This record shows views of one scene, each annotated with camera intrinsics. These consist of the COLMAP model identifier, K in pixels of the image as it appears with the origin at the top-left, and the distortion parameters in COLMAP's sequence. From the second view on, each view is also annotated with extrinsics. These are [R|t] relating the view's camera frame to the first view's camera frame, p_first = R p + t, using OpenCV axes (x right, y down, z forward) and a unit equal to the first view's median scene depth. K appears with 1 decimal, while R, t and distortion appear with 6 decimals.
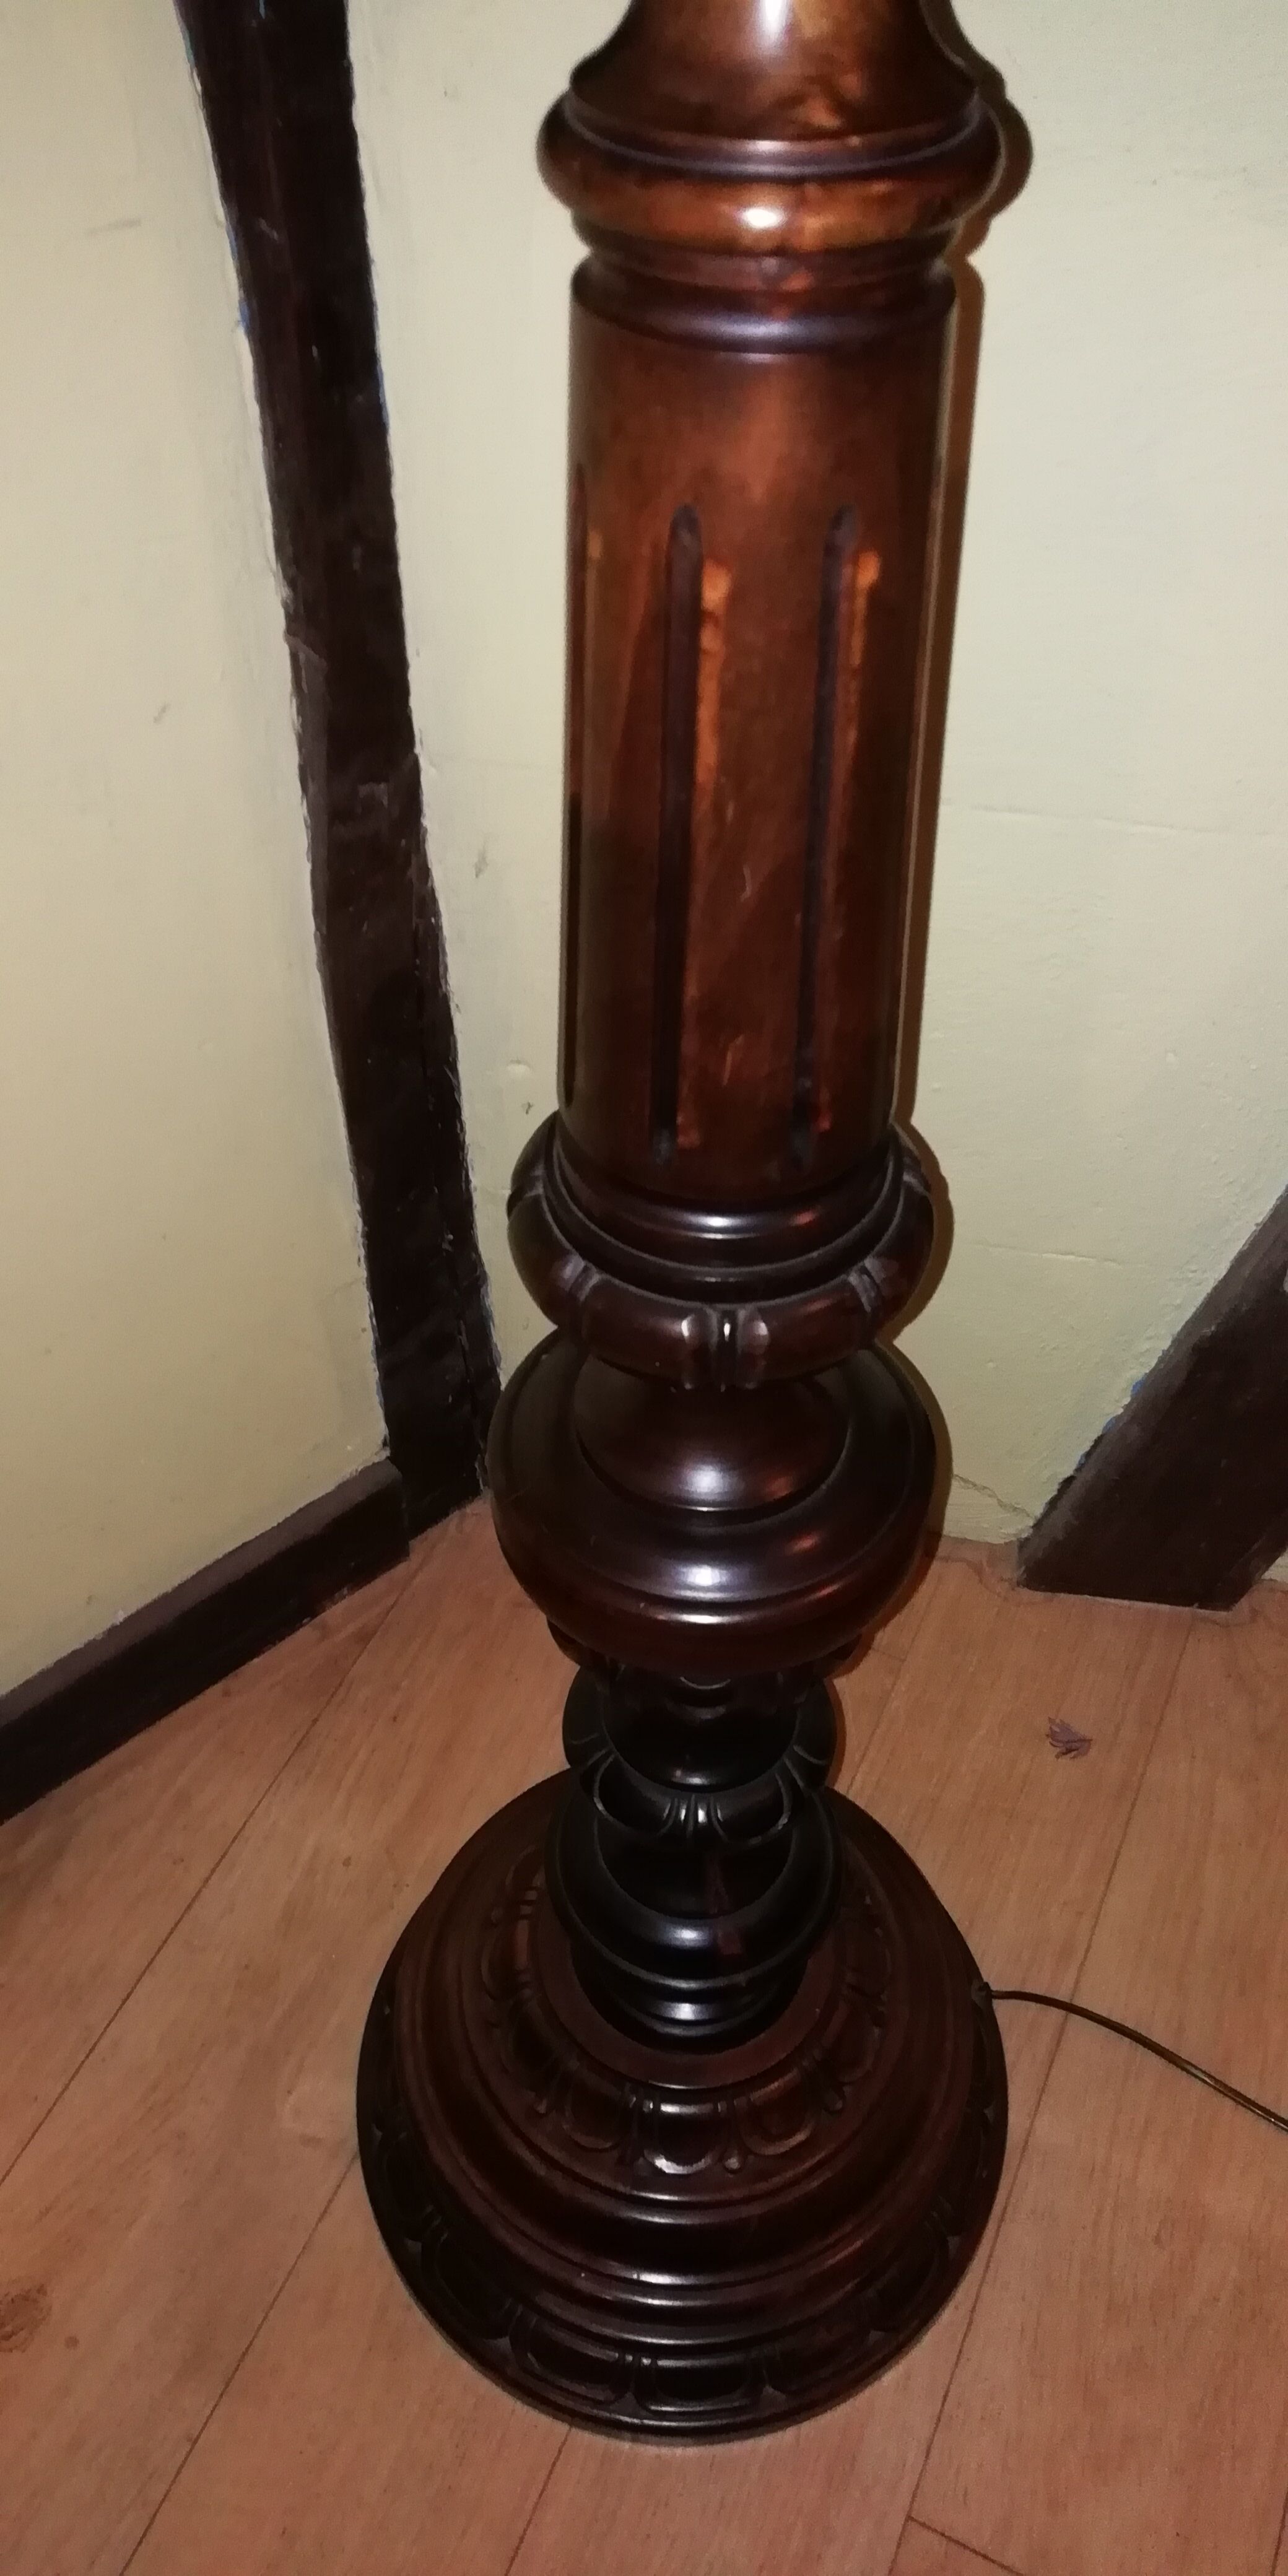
lens RADIAL K [[1932.7, 0, 640.9], [0, 1932.7, 1299.1], [0, 0, 1]] dist [0.031484, 0.001096]
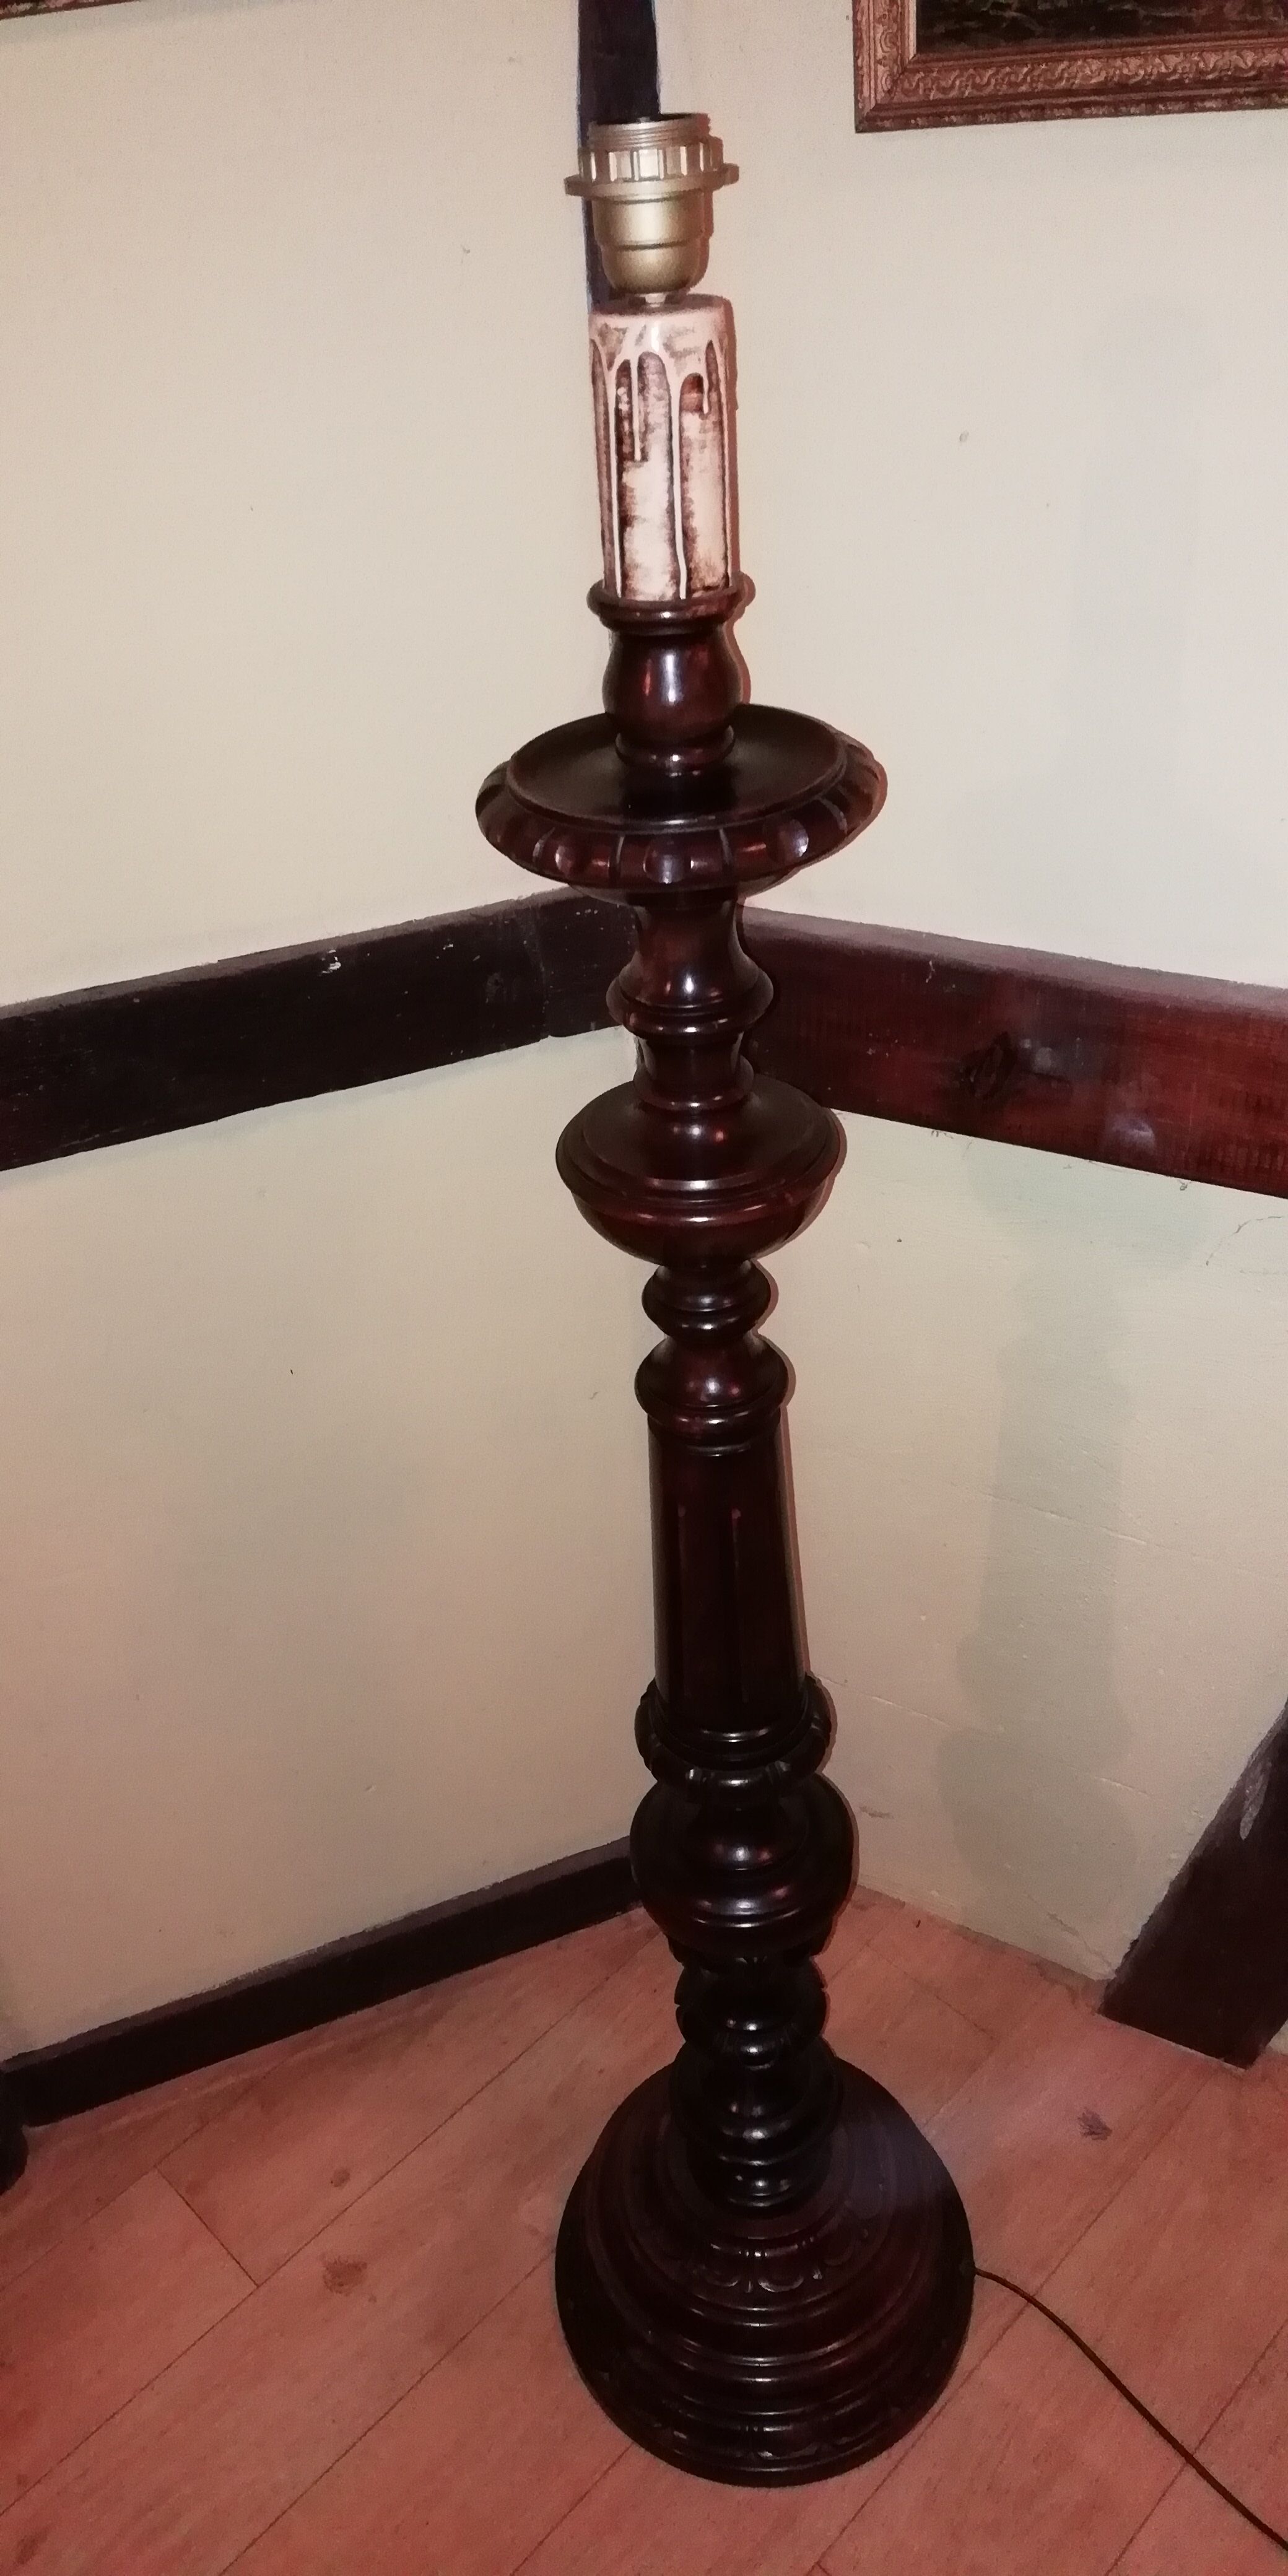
lens RADIAL K [[1932.7, 0, 637.1], [0, 1932.7, 1302.0], [0, 0, 1]] dist [0.031484, 0.001096]
pose [[0.938273, 0.140892, -0.315900, 0.286579], [-0.197968, 0.967646, -0.156427, -0.072451], [0.283640, 0.209309, 0.935809, -0.595861]]
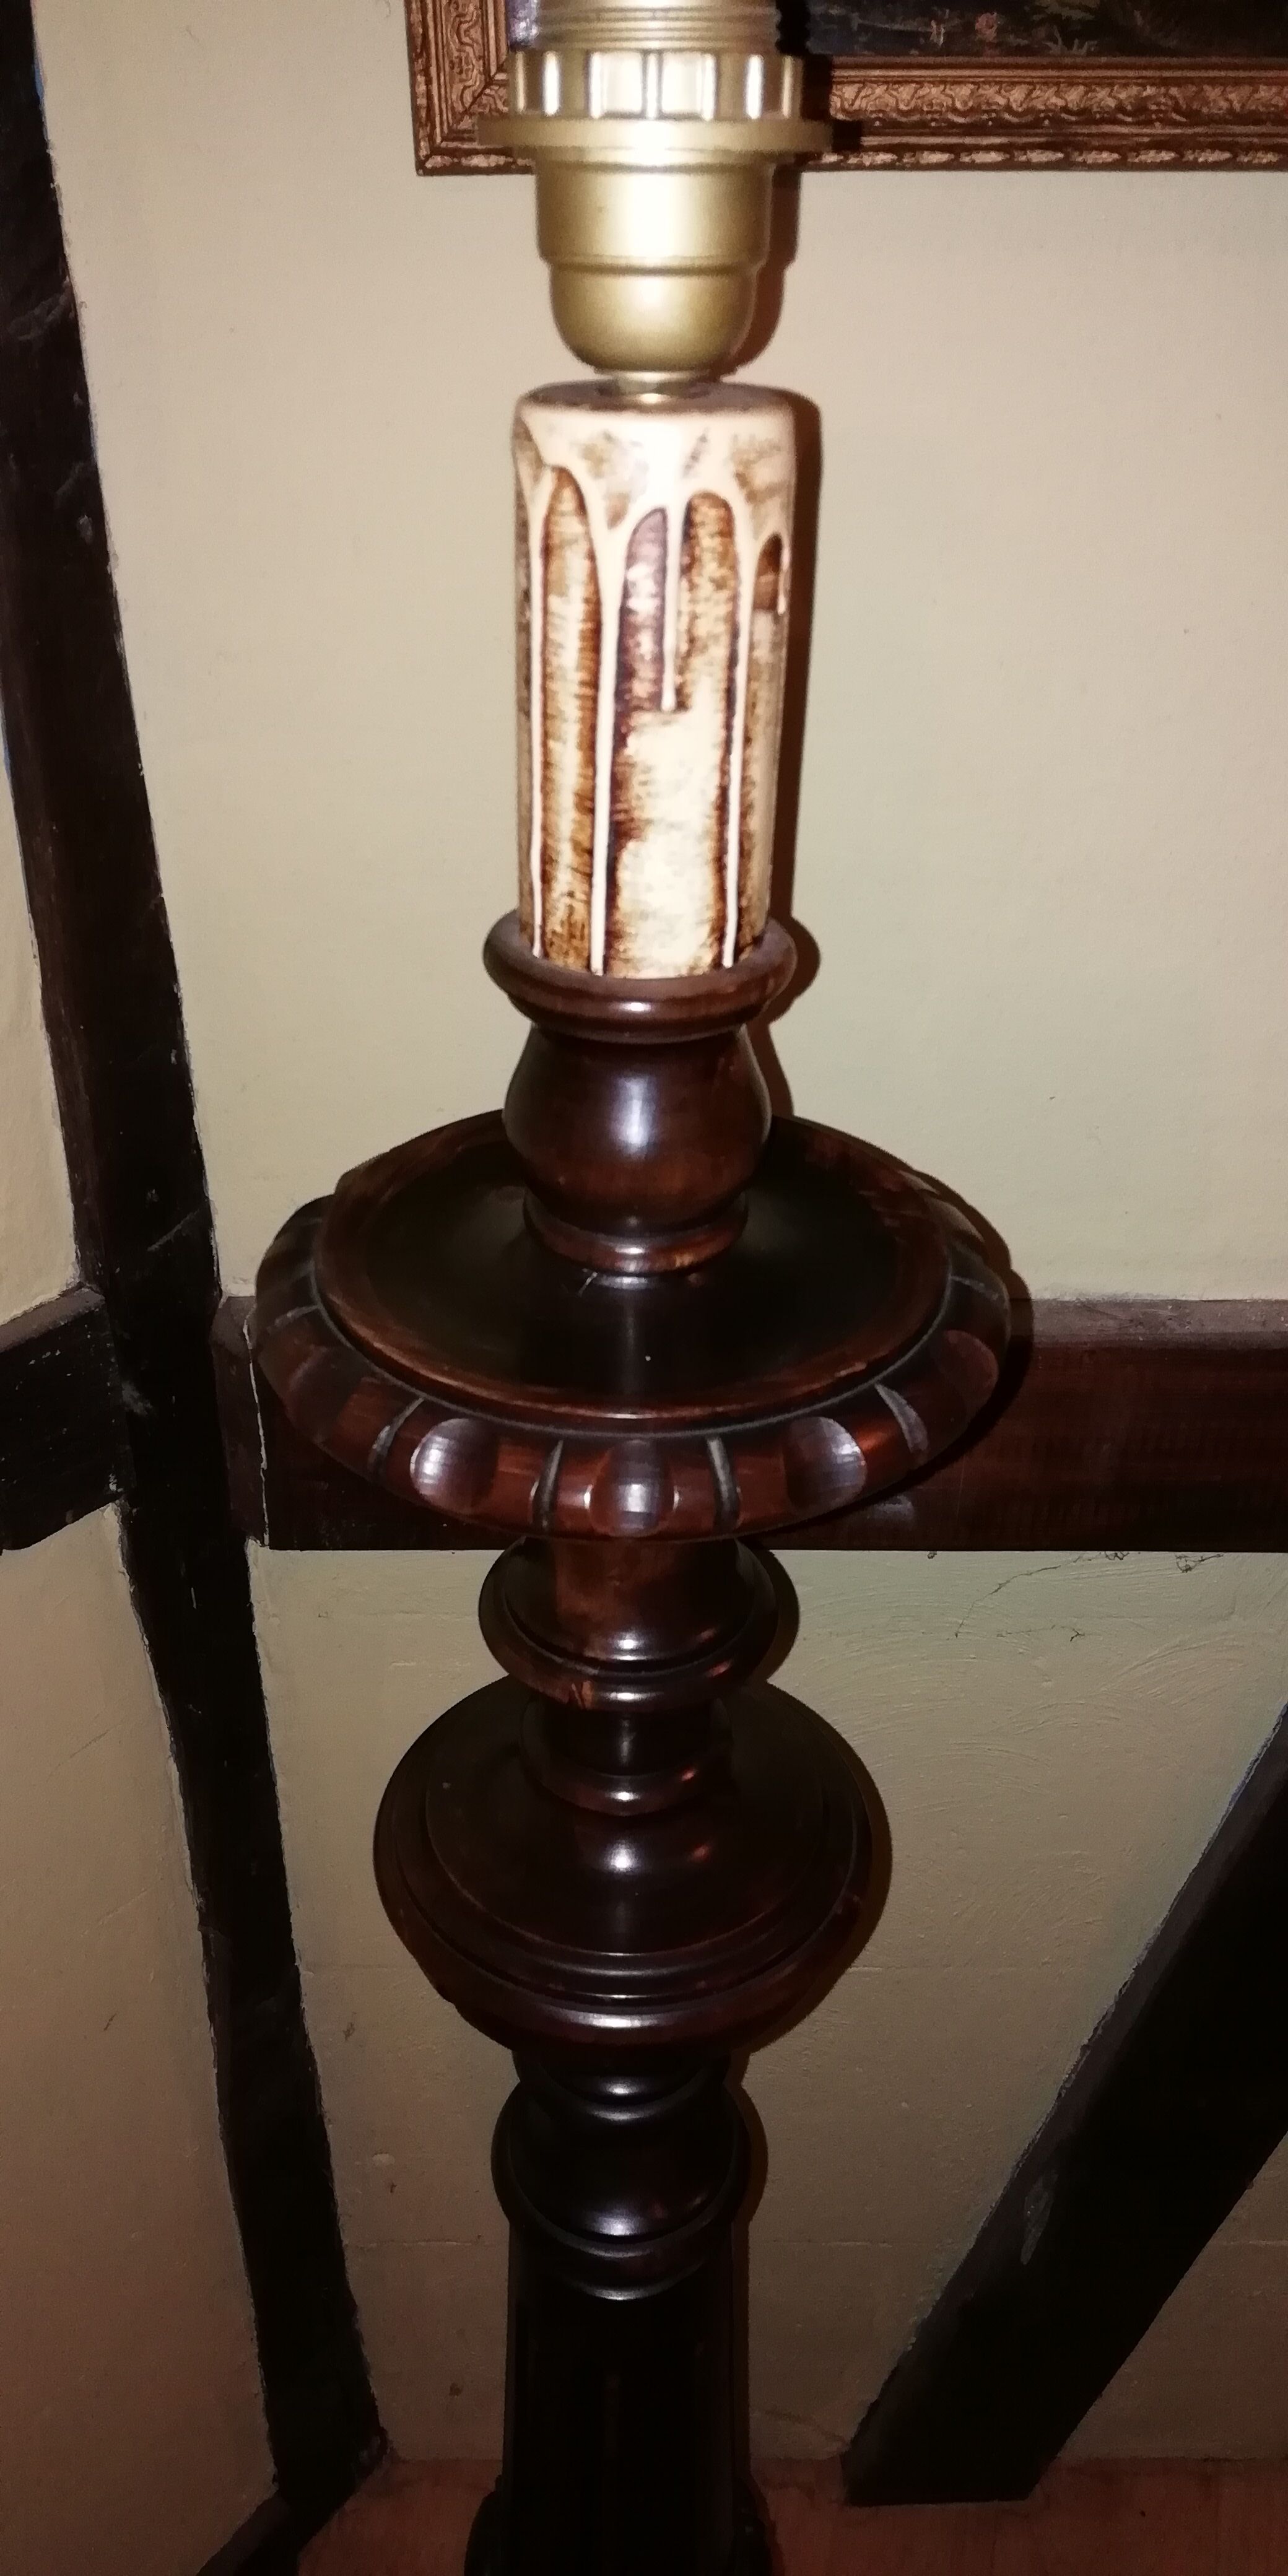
lens RADIAL K [[1932.7, 0, 652.4], [0, 1932.7, 1302.9], [0, 0, 1]] dist [0.031484, 0.001096]
pose [[0.984205, -0.085863, 0.154818, -0.037482], [0.122514, 0.961616, -0.245529, -0.294094], [-0.127793, 0.260619, 0.956947, -0.298610]]
